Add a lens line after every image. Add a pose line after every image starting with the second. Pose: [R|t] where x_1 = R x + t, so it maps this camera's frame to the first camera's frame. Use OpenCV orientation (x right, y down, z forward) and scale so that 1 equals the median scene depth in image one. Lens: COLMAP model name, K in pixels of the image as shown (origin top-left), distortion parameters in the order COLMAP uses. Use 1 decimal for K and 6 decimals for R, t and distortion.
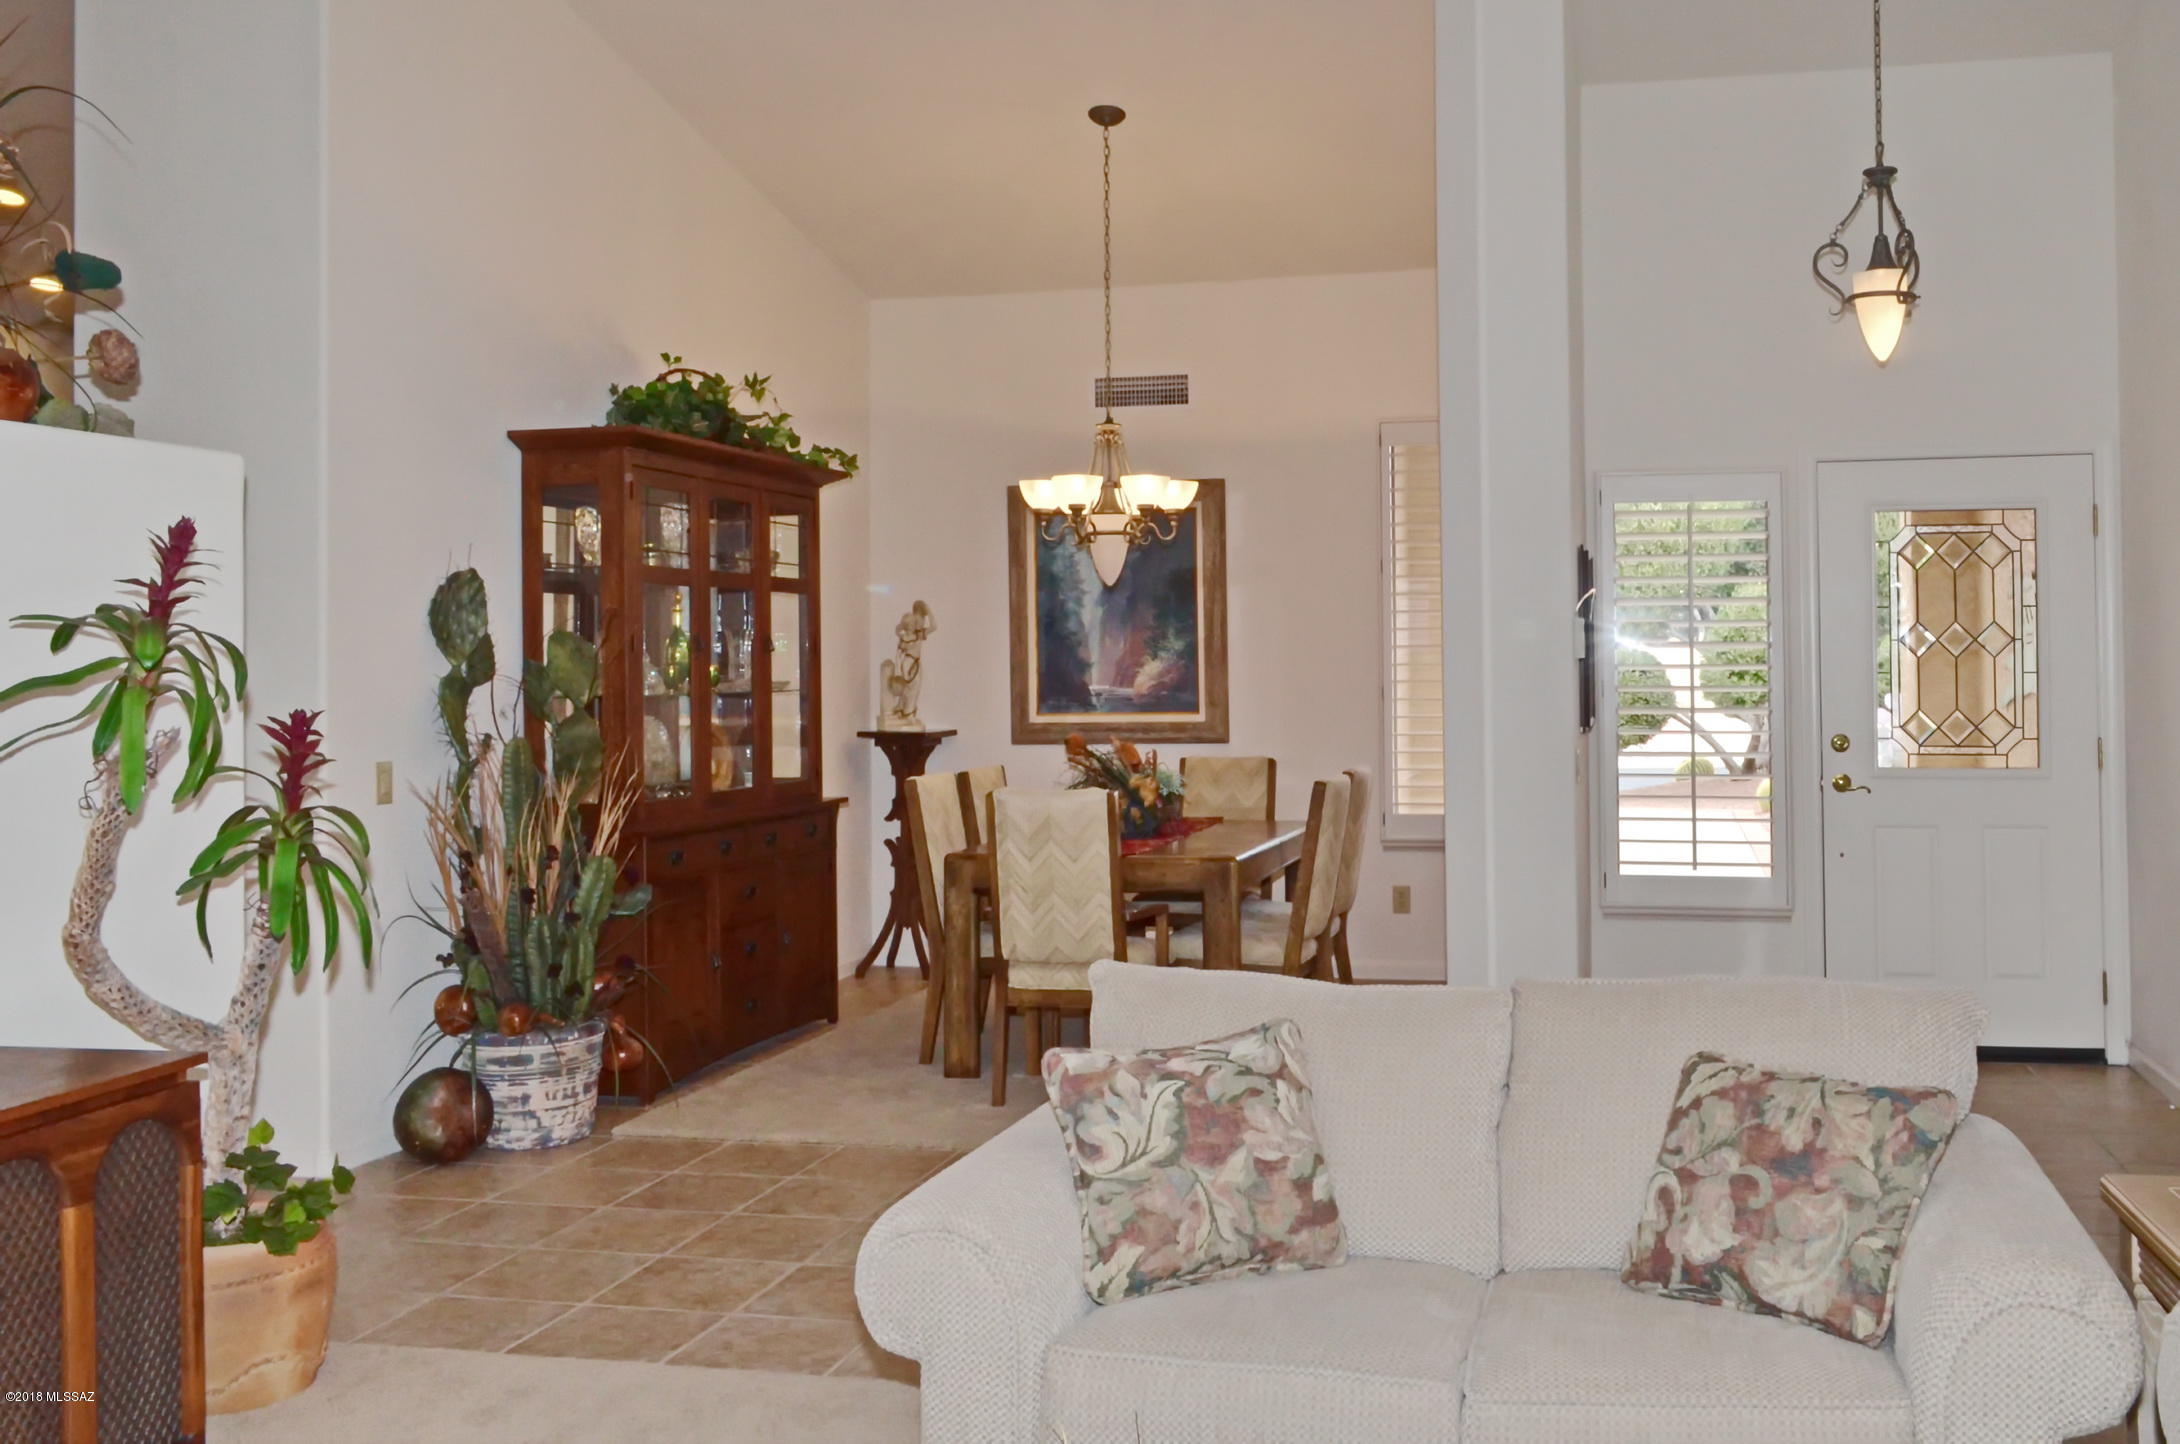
lens RADIAL K [[1804.1, 0, 1180.1], [0, 1804.1, 728.9], [0, 0, 1]] dist [-0.004566, -0.002533]
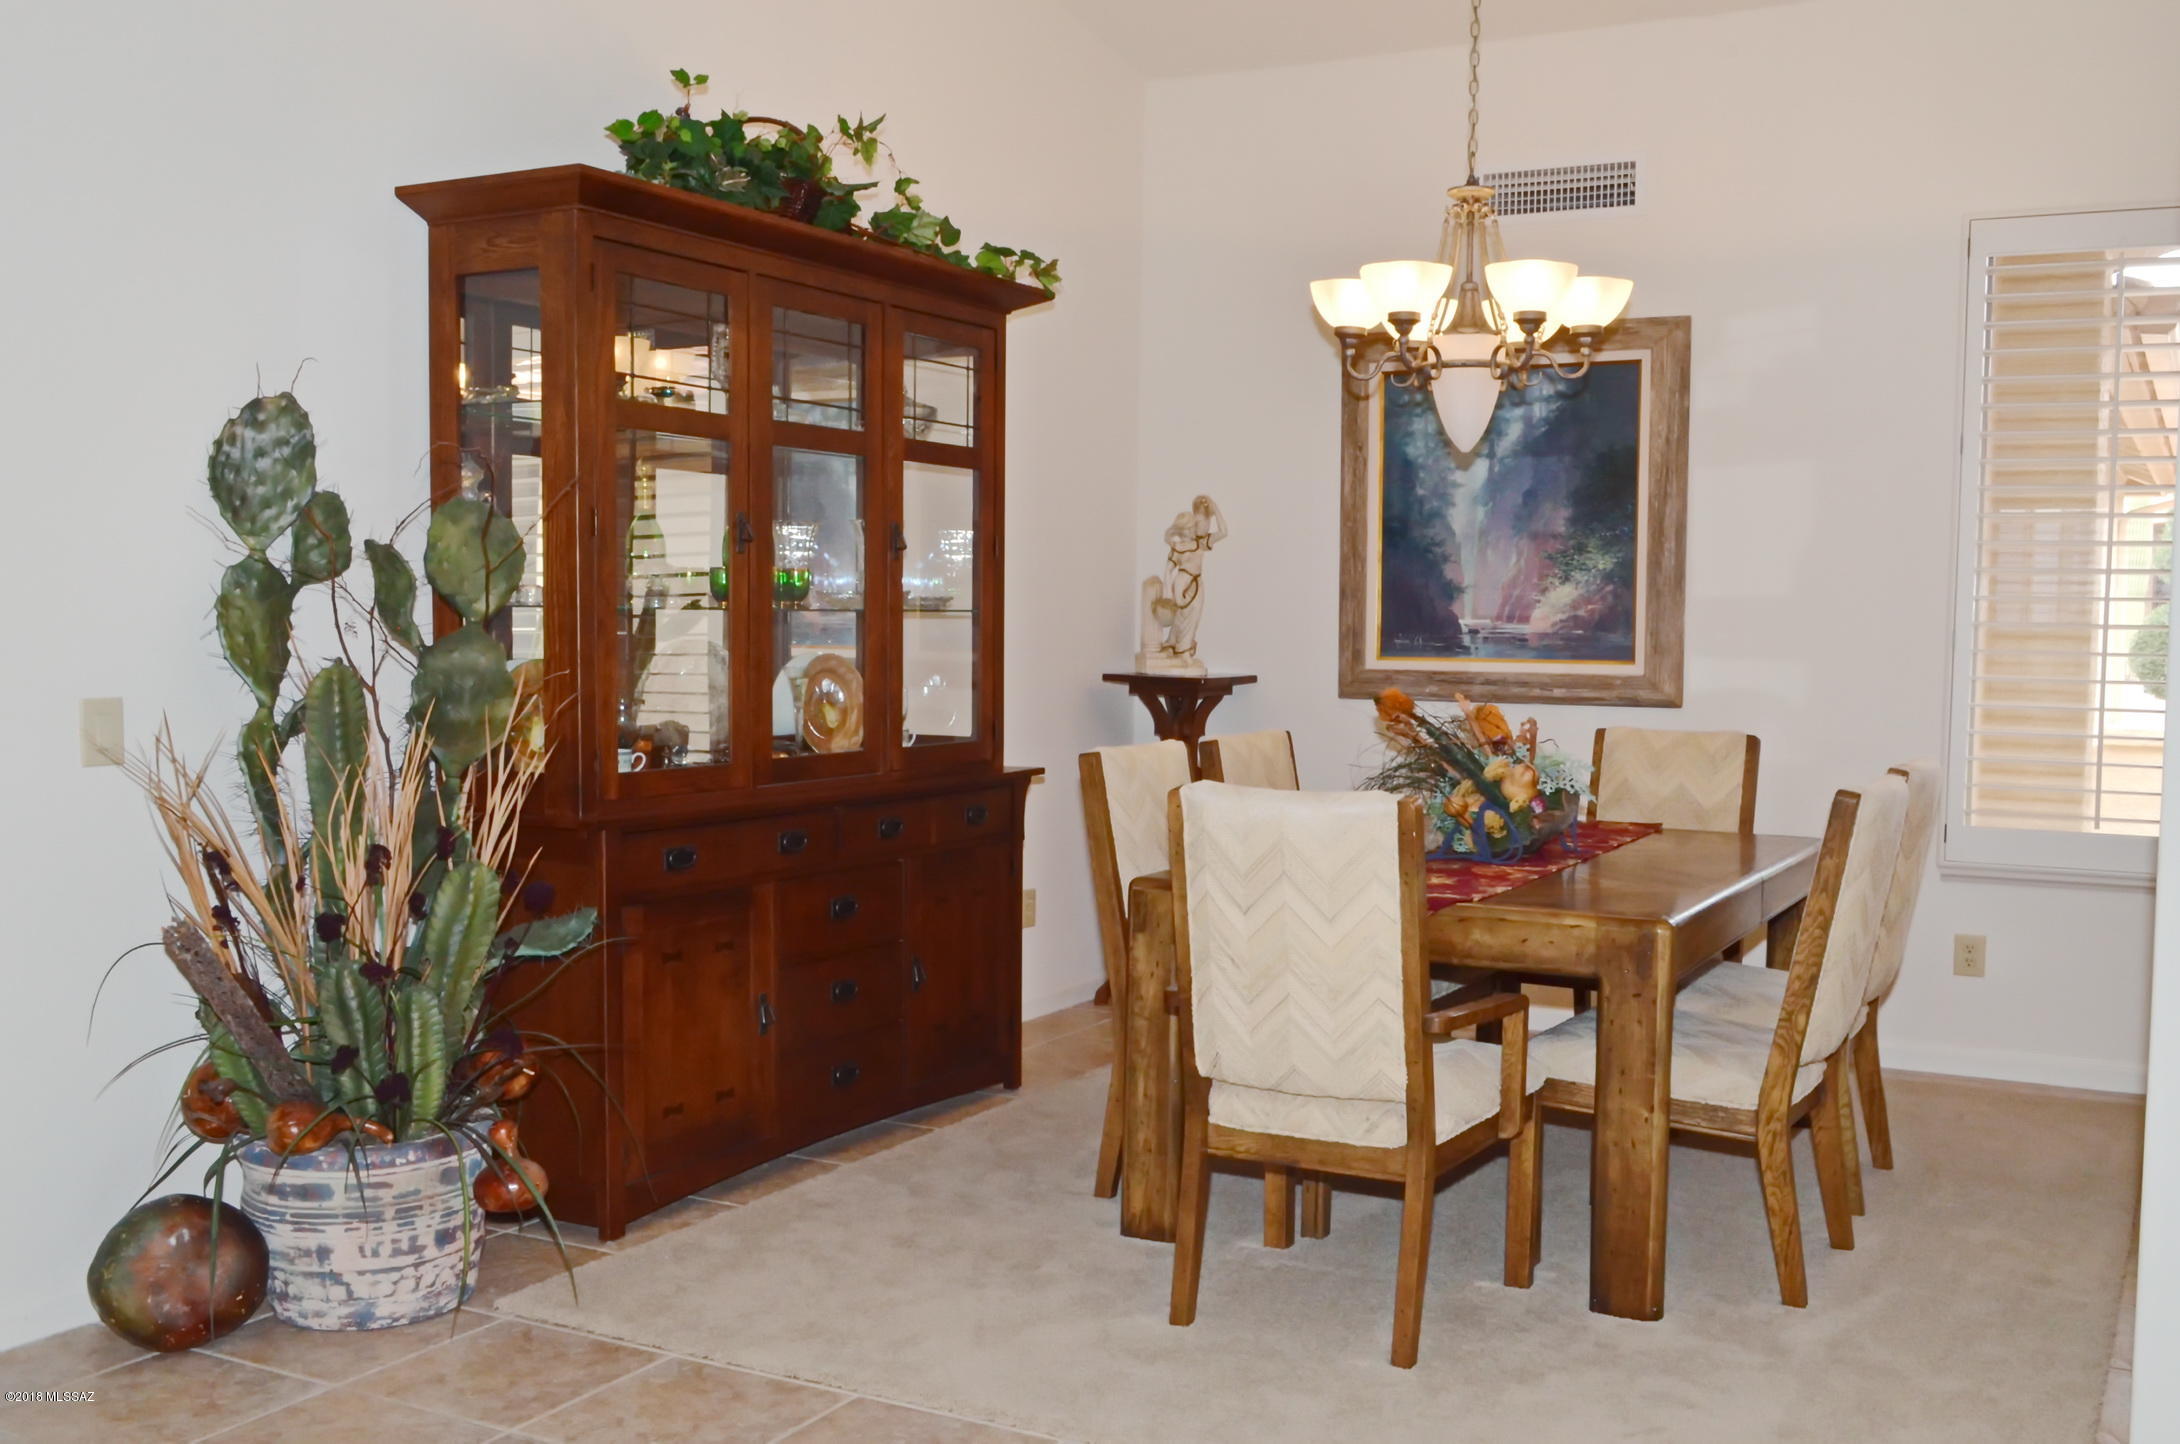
lens RADIAL K [[1166.0, 0, 1088.2], [0, 1166.0, 692.0], [0, 0, 1]] dist [-0.005022, -0.000295]
pose [[0.889026, 0.039890, -0.456117, 0.033960], [-0.030839, 0.999152, 0.027272, -0.003987], [0.456818, -0.010179, 0.889502, 0.618224]]
